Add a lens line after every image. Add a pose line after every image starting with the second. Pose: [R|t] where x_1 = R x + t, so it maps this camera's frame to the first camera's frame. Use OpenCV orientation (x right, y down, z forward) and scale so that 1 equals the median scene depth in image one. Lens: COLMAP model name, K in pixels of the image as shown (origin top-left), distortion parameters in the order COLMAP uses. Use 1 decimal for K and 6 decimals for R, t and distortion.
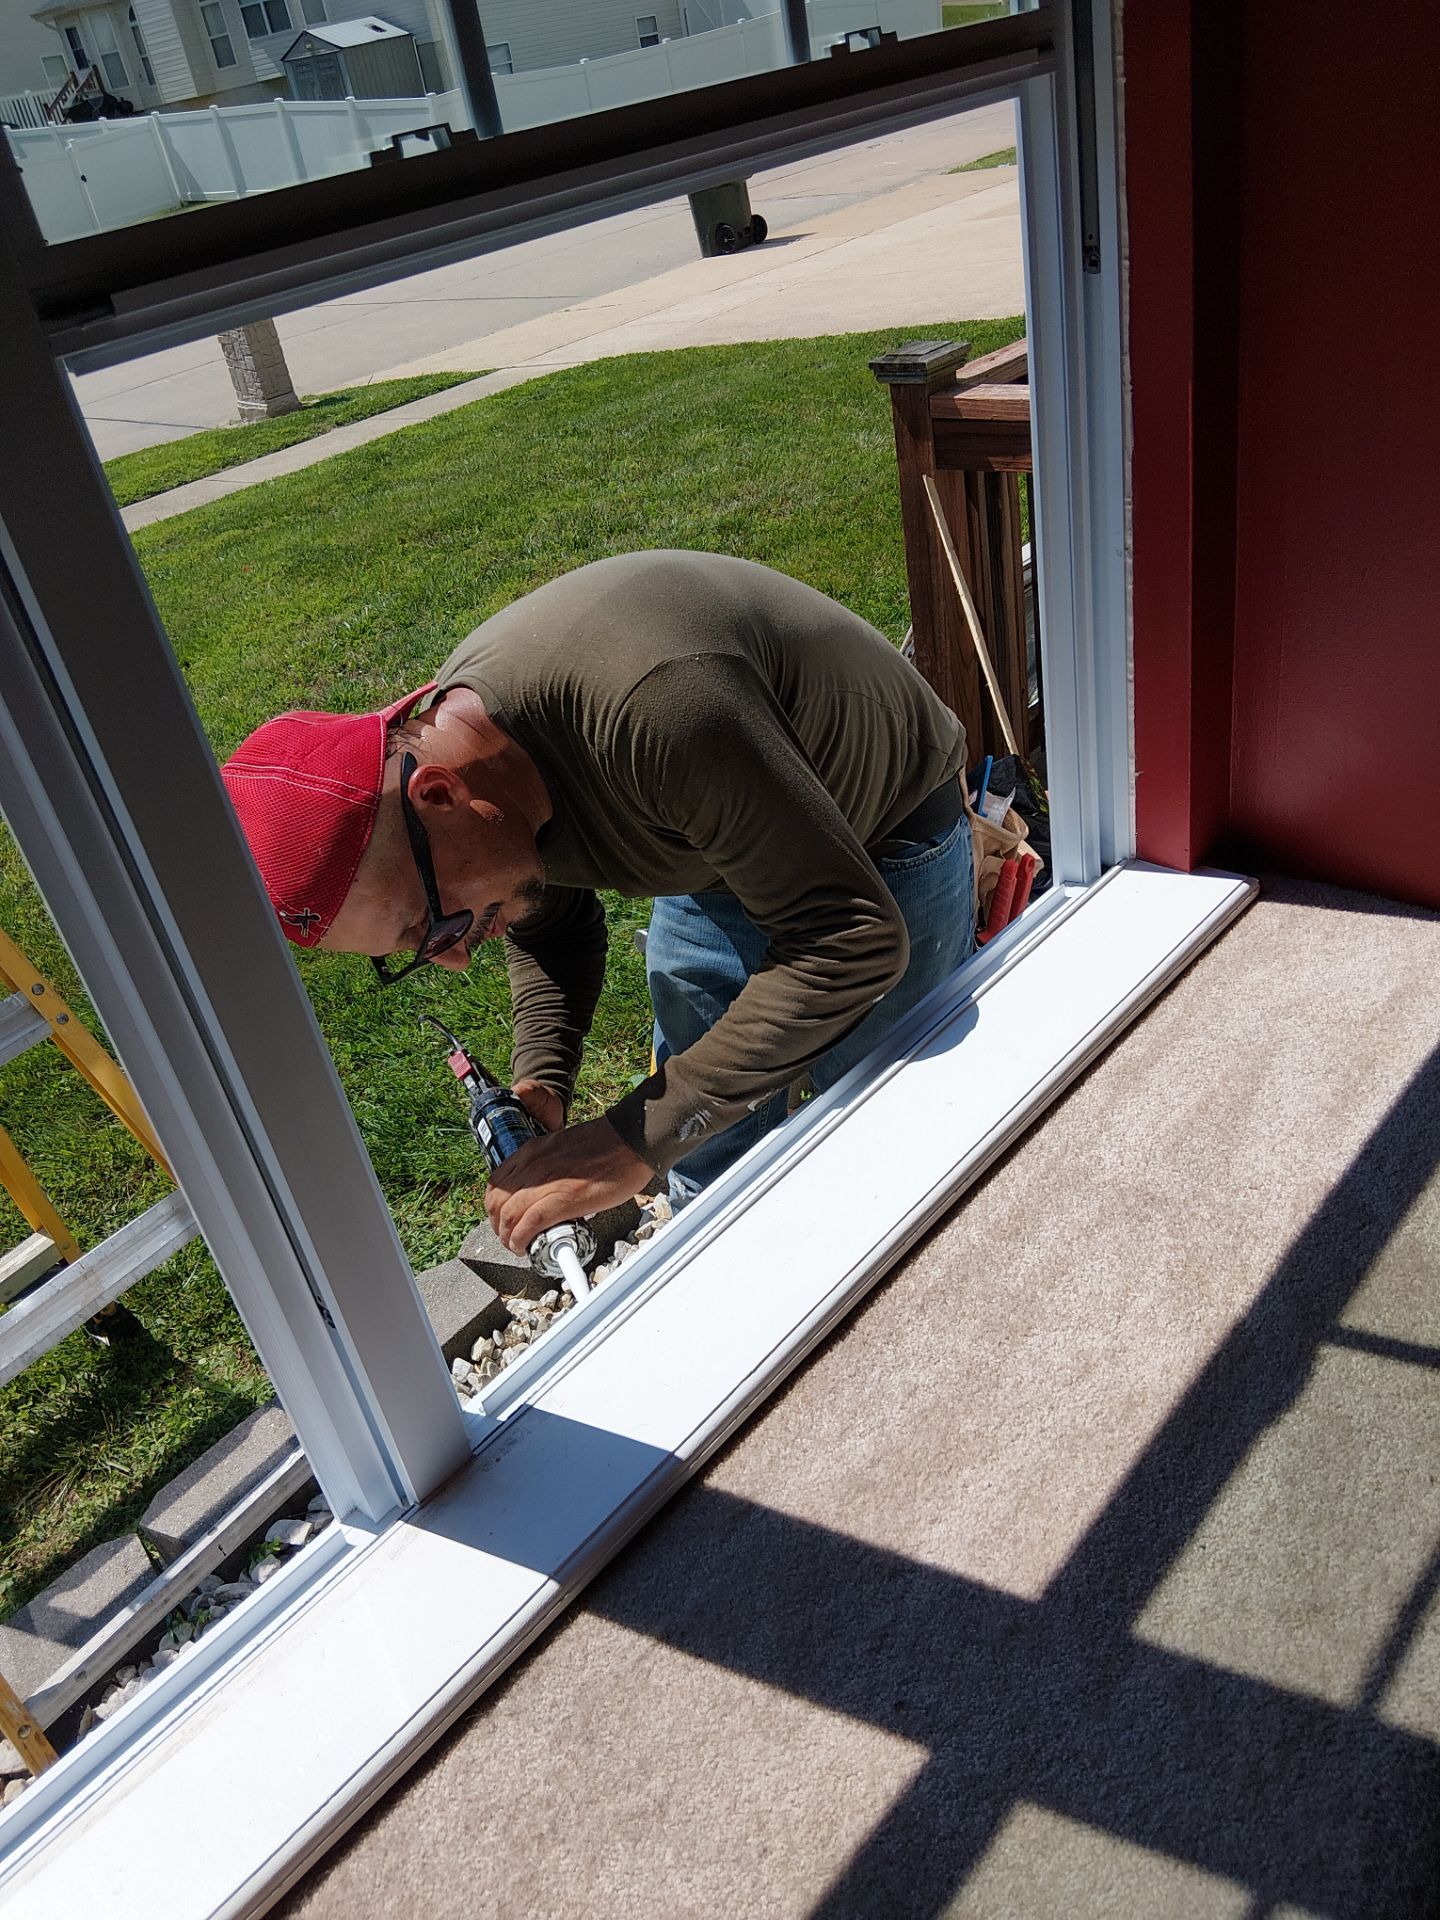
lens RADIAL K [[1436.7, 0, 709.0], [0, 1436.7, 942.5], [0, 0, 1]] dist [0.105214, -0.166285]
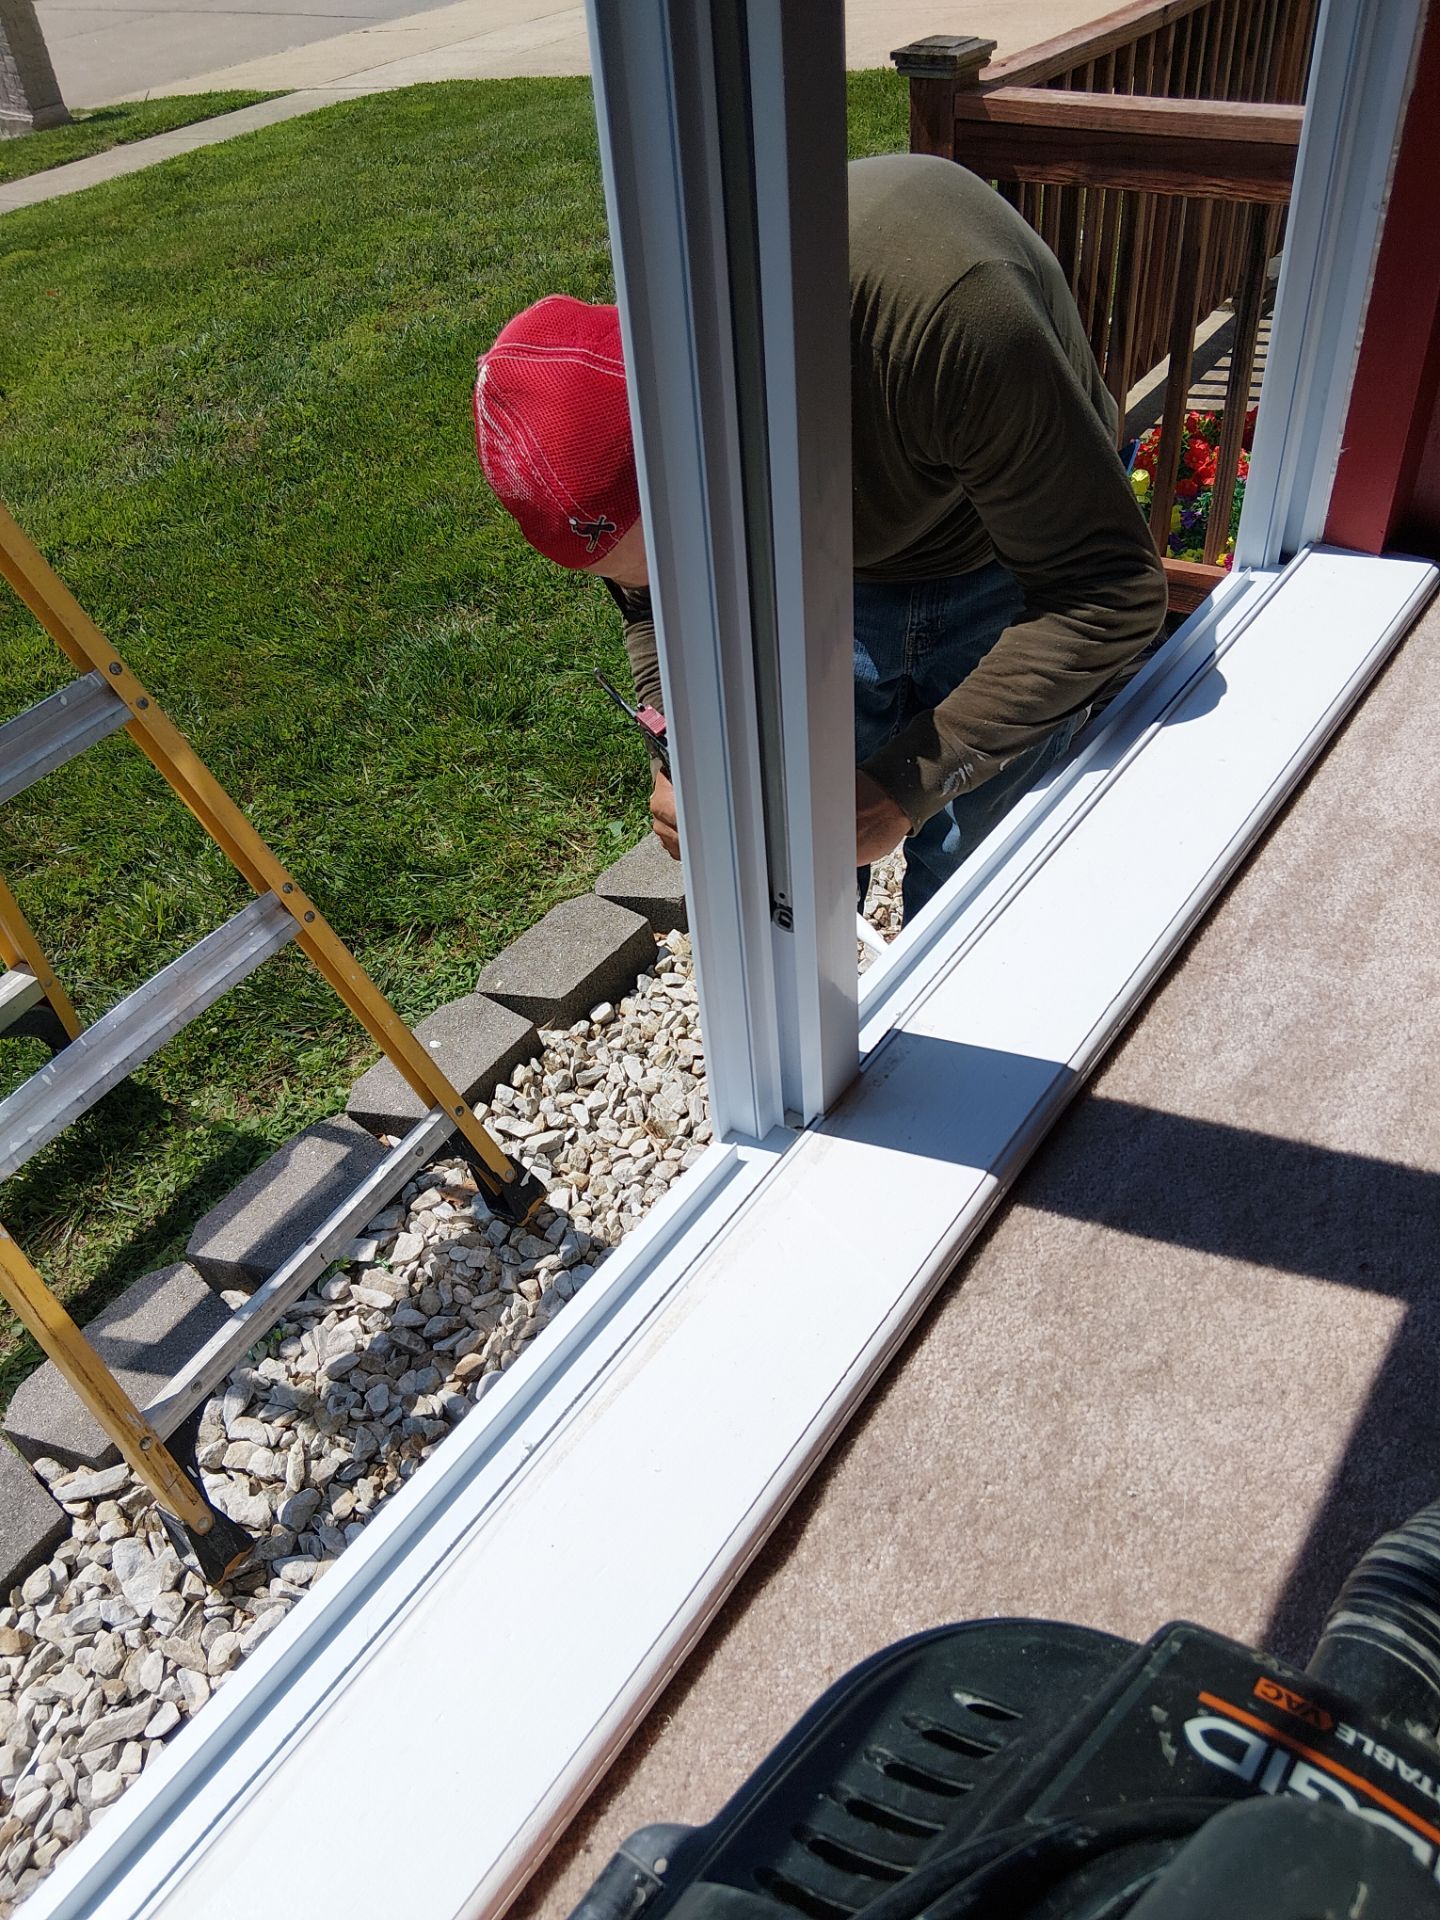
lens RADIAL K [[1438.8, 0, 690.7], [0, 1438.8, 942.5], [0, 0, 1]] dist [0.115970, -0.216515]
pose [[0.989011, -0.005373, 0.147741, -0.163044], [-0.013900, 0.991533, 0.129105, 0.052516], [-0.147184, -0.129740, 0.980563, 0.022369]]
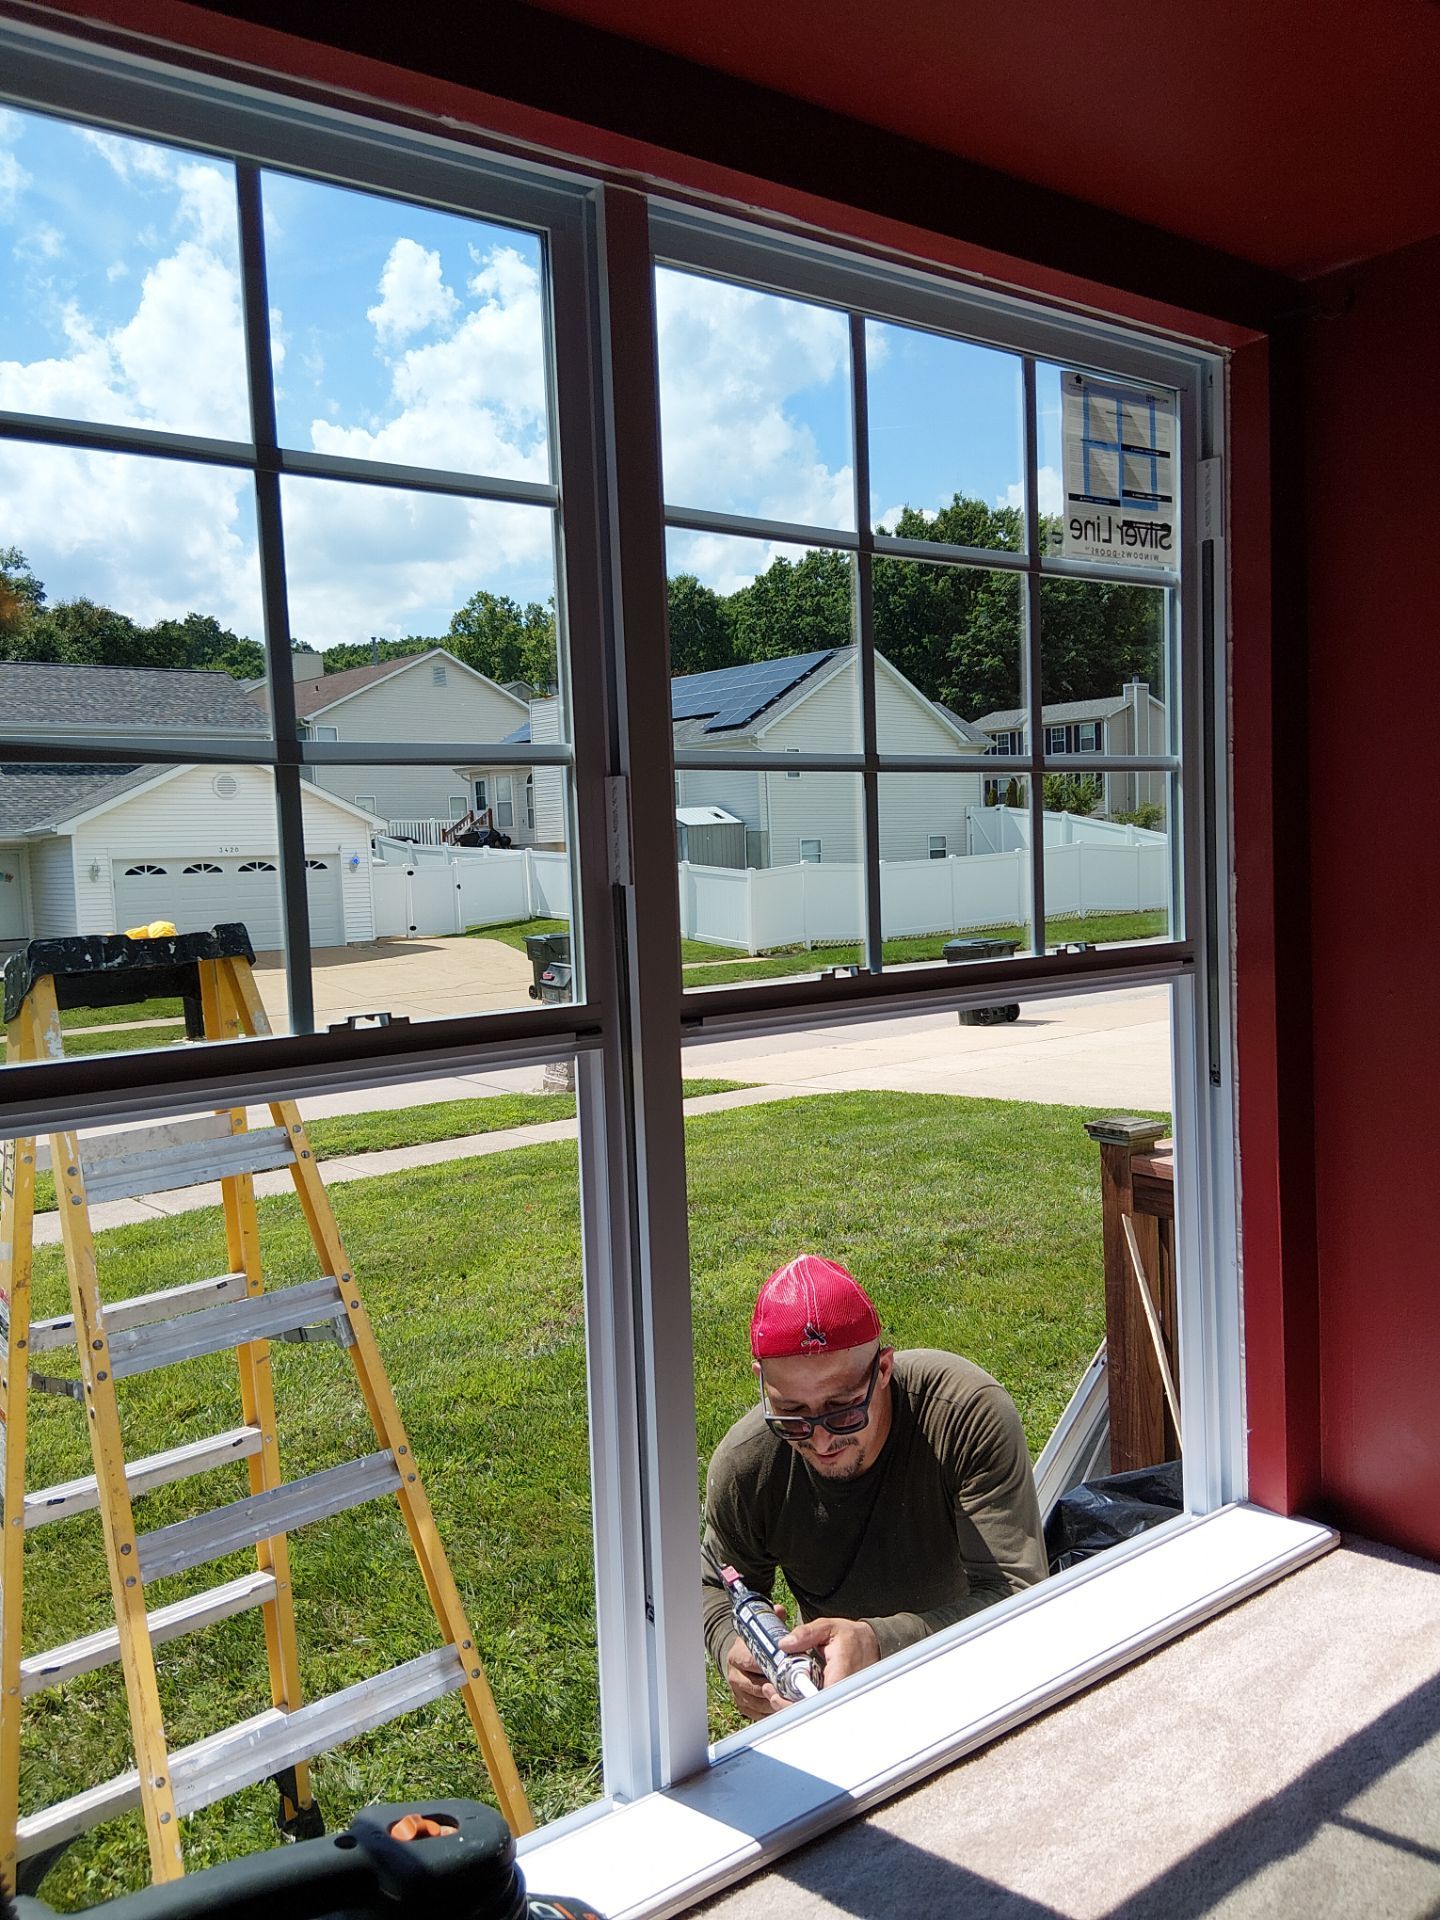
lens RADIAL K [[1443.9, 0, 703.7], [0, 1443.9, 939.4], [0, 0, 1]] dist [0.124293, -0.226331]
pose [[0.972952, 0.141547, -0.182564, -0.006941], [-0.210181, 0.870353, -0.445320, 0.110633], [0.095861, 0.471647, 0.876562, -0.253719]]
